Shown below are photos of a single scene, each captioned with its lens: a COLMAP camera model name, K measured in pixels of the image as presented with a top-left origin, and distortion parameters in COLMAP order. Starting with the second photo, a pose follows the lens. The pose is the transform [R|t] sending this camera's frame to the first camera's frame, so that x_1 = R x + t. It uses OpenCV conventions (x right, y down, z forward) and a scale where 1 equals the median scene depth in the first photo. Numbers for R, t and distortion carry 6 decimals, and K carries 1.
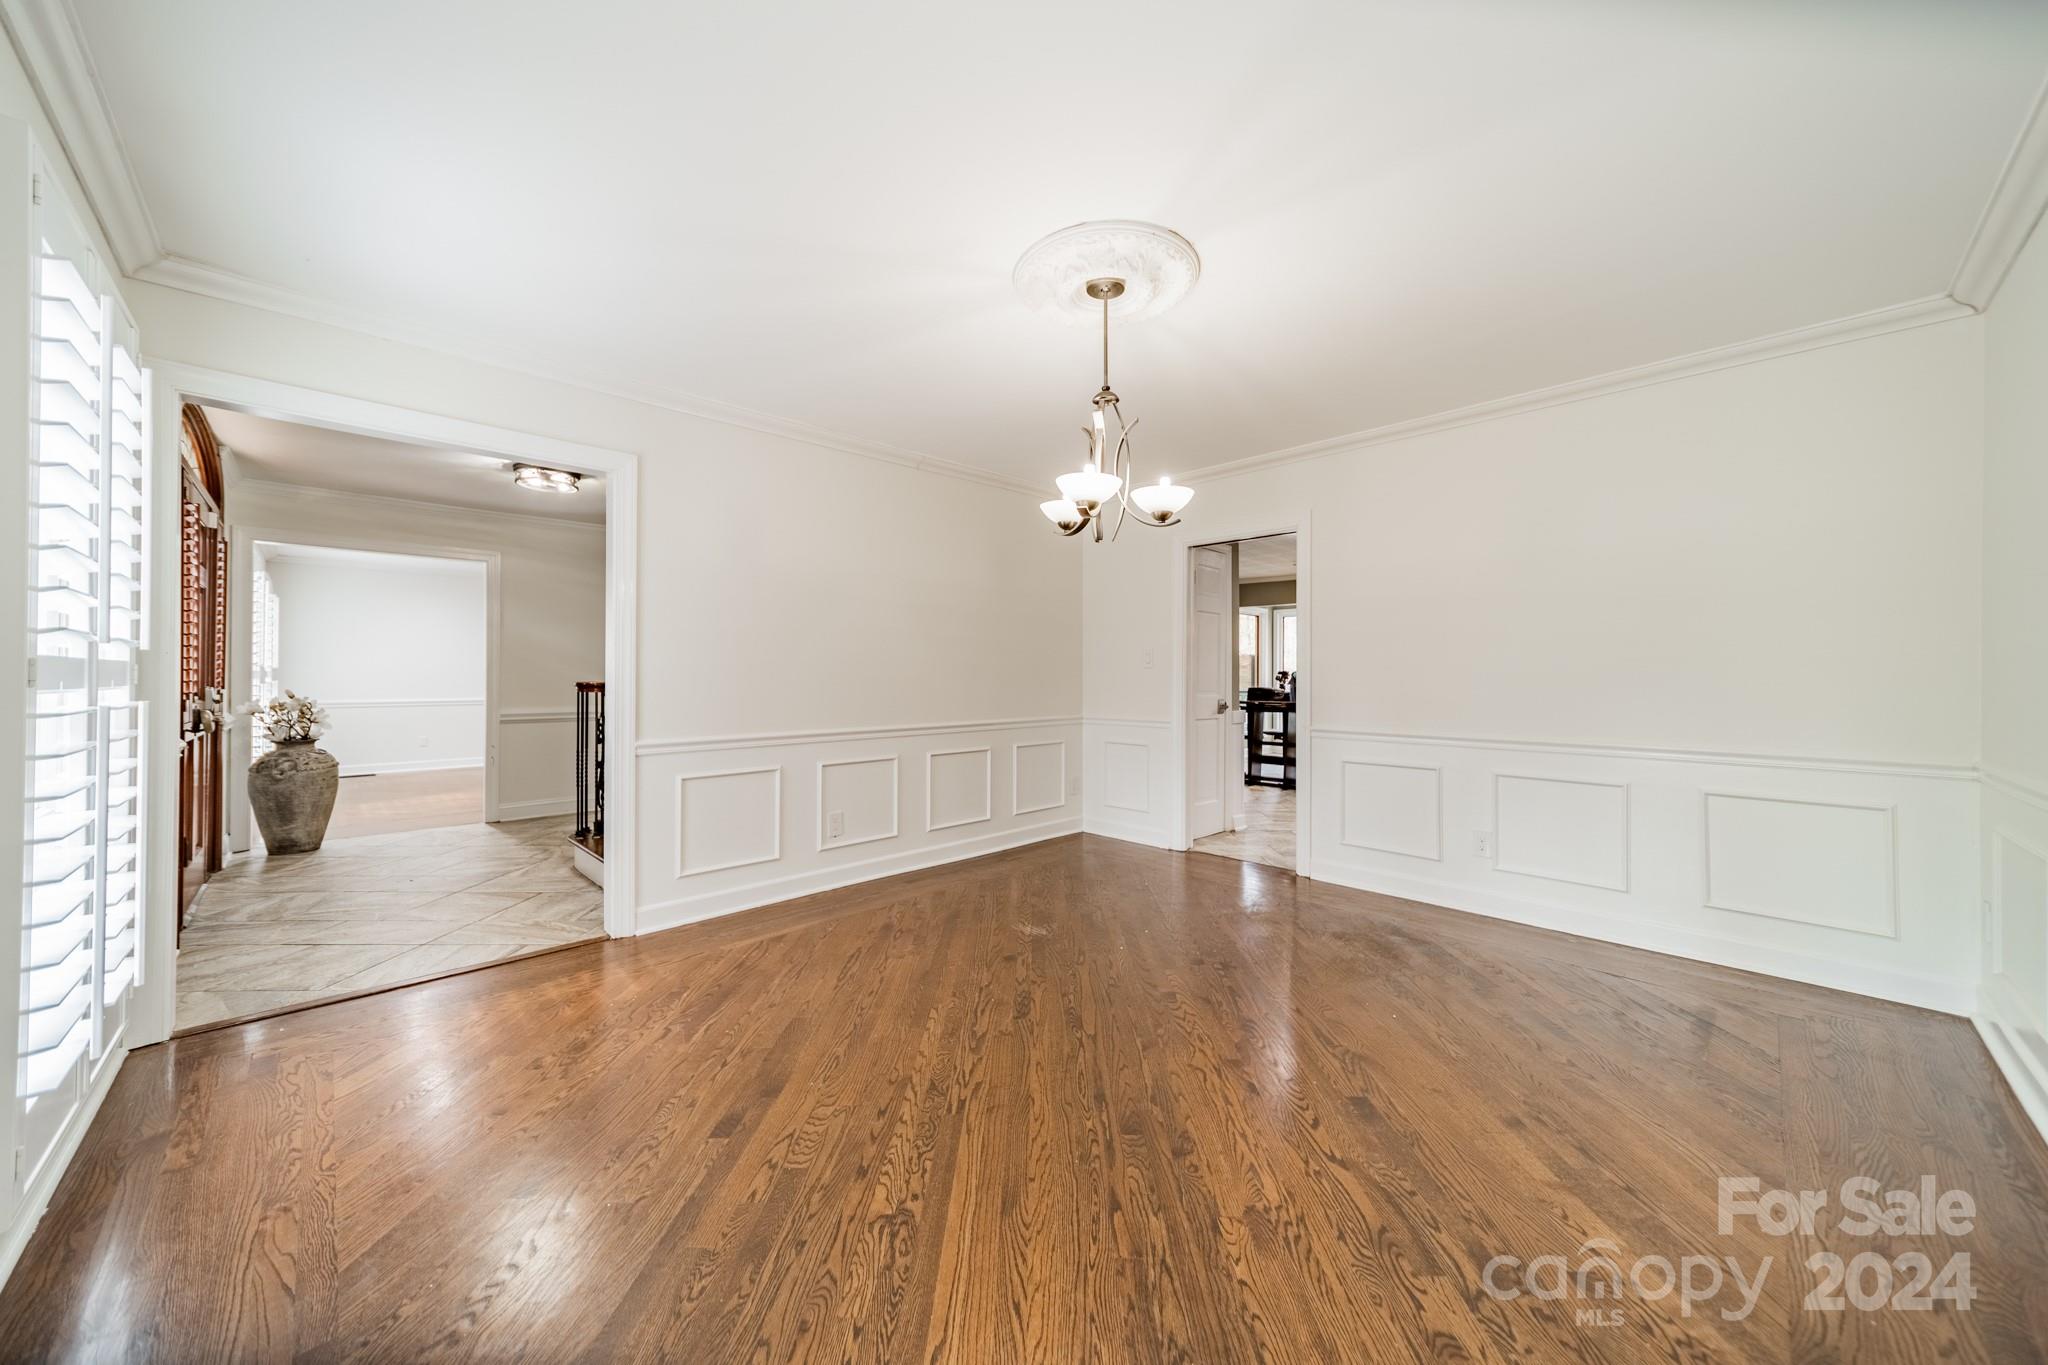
lens RADIAL K [[721.7, 0, 1028.6], [0, 721.7, 674.1], [0, 0, 1]] dist [0.003118, 0.000041]
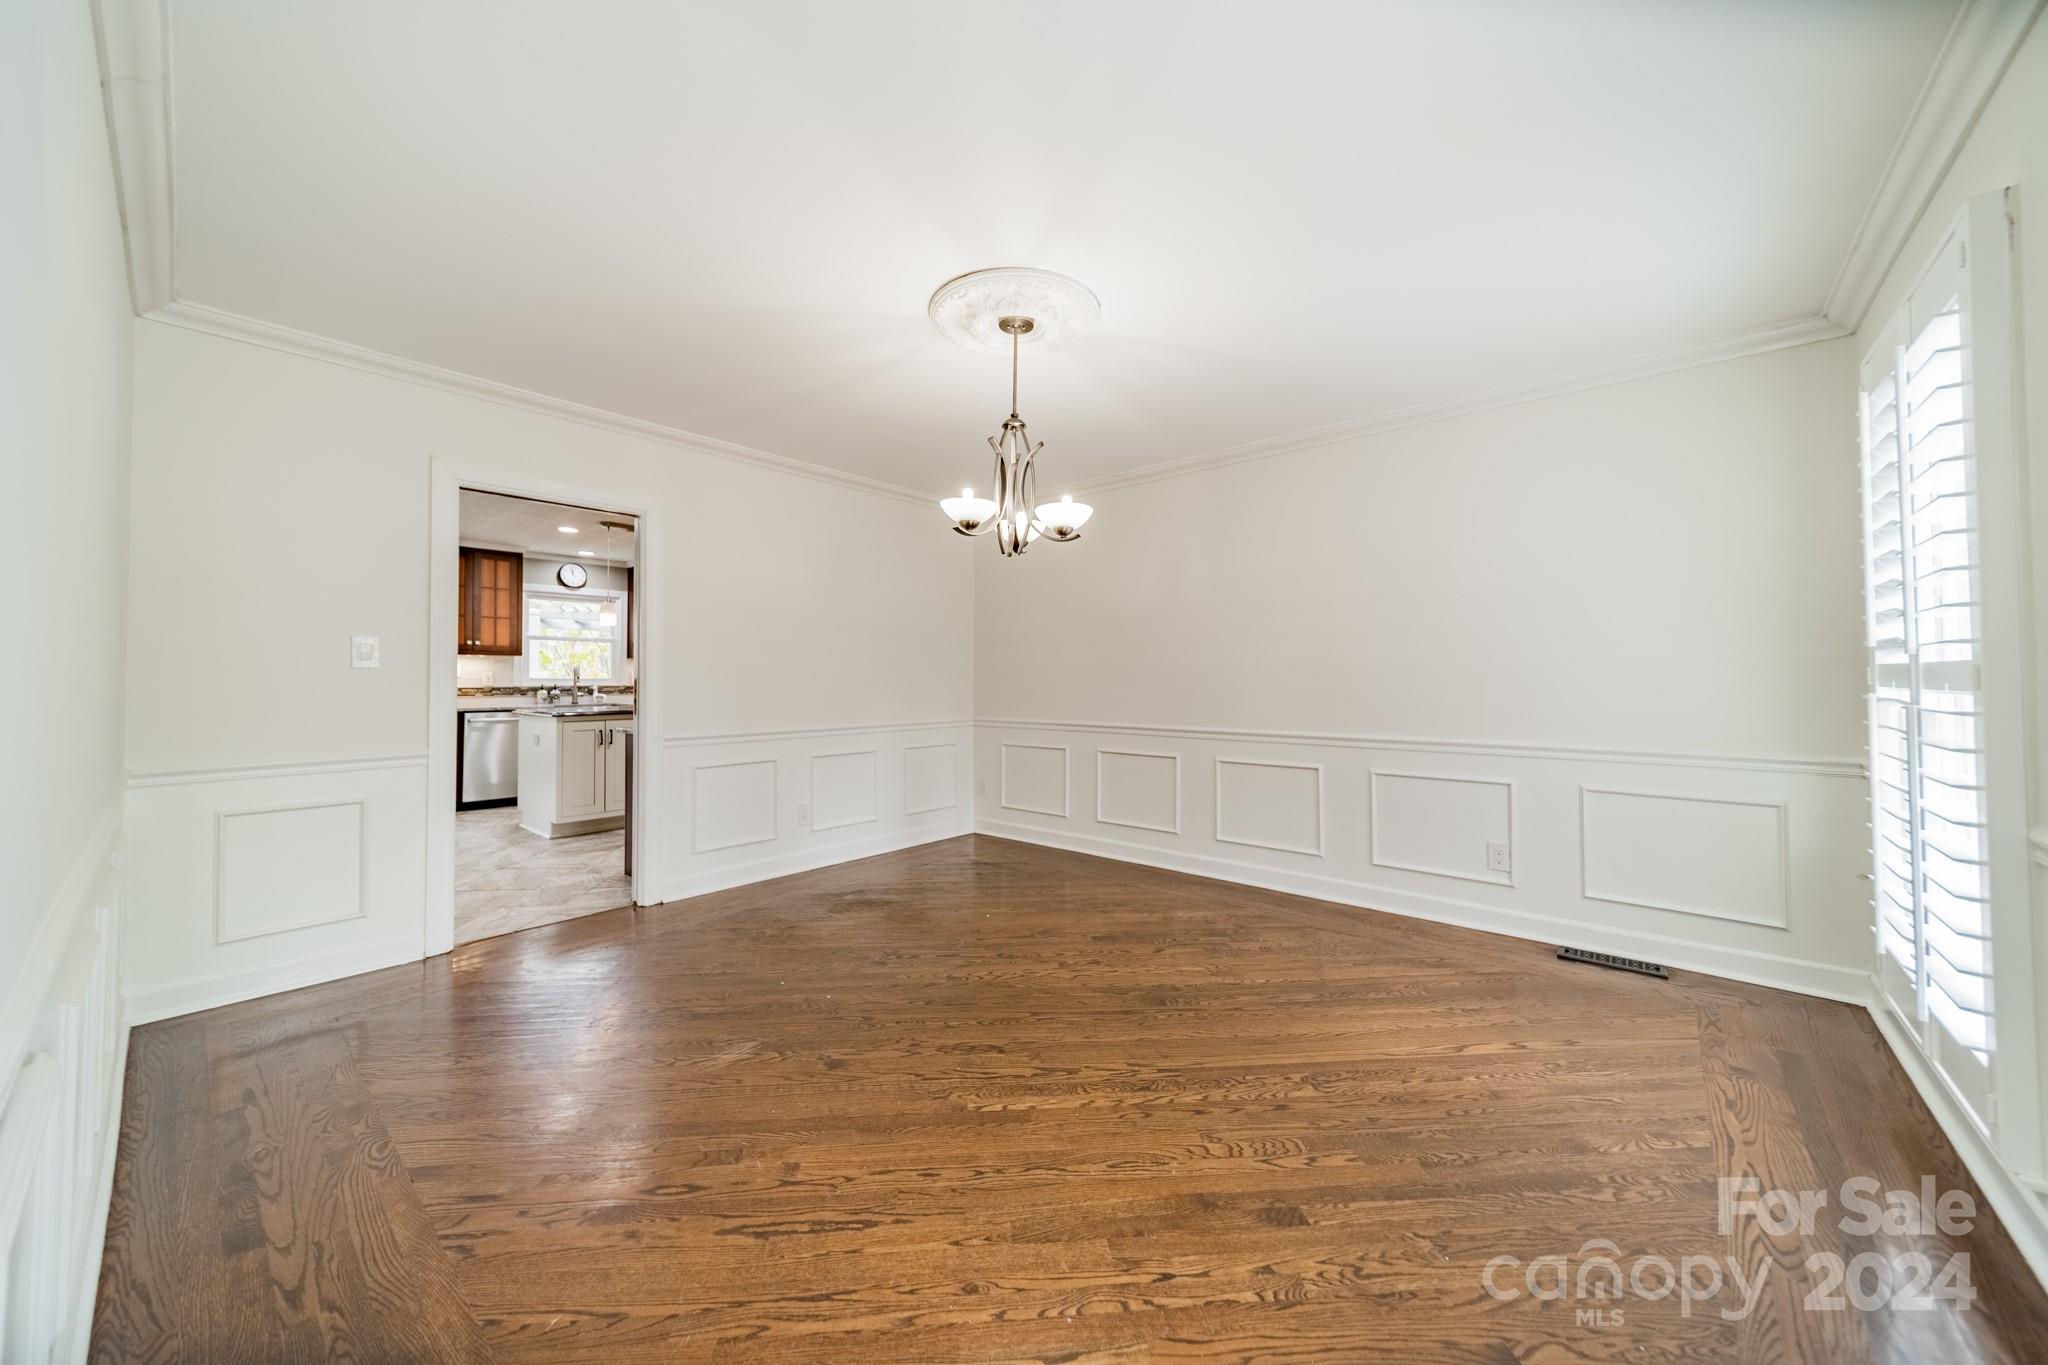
lens RADIAL K [[721.7, 0, 1028.6], [0, 721.7, 674.1], [0, 0, 1]] dist [0.003118, 0.000041]
pose [[-0.084380, 0.002127, 0.996431, -1.135352], [0.000054, 0.999998, -0.002130, -0.008794], [-0.996434, -0.000126, -0.084380, 1.253764]]
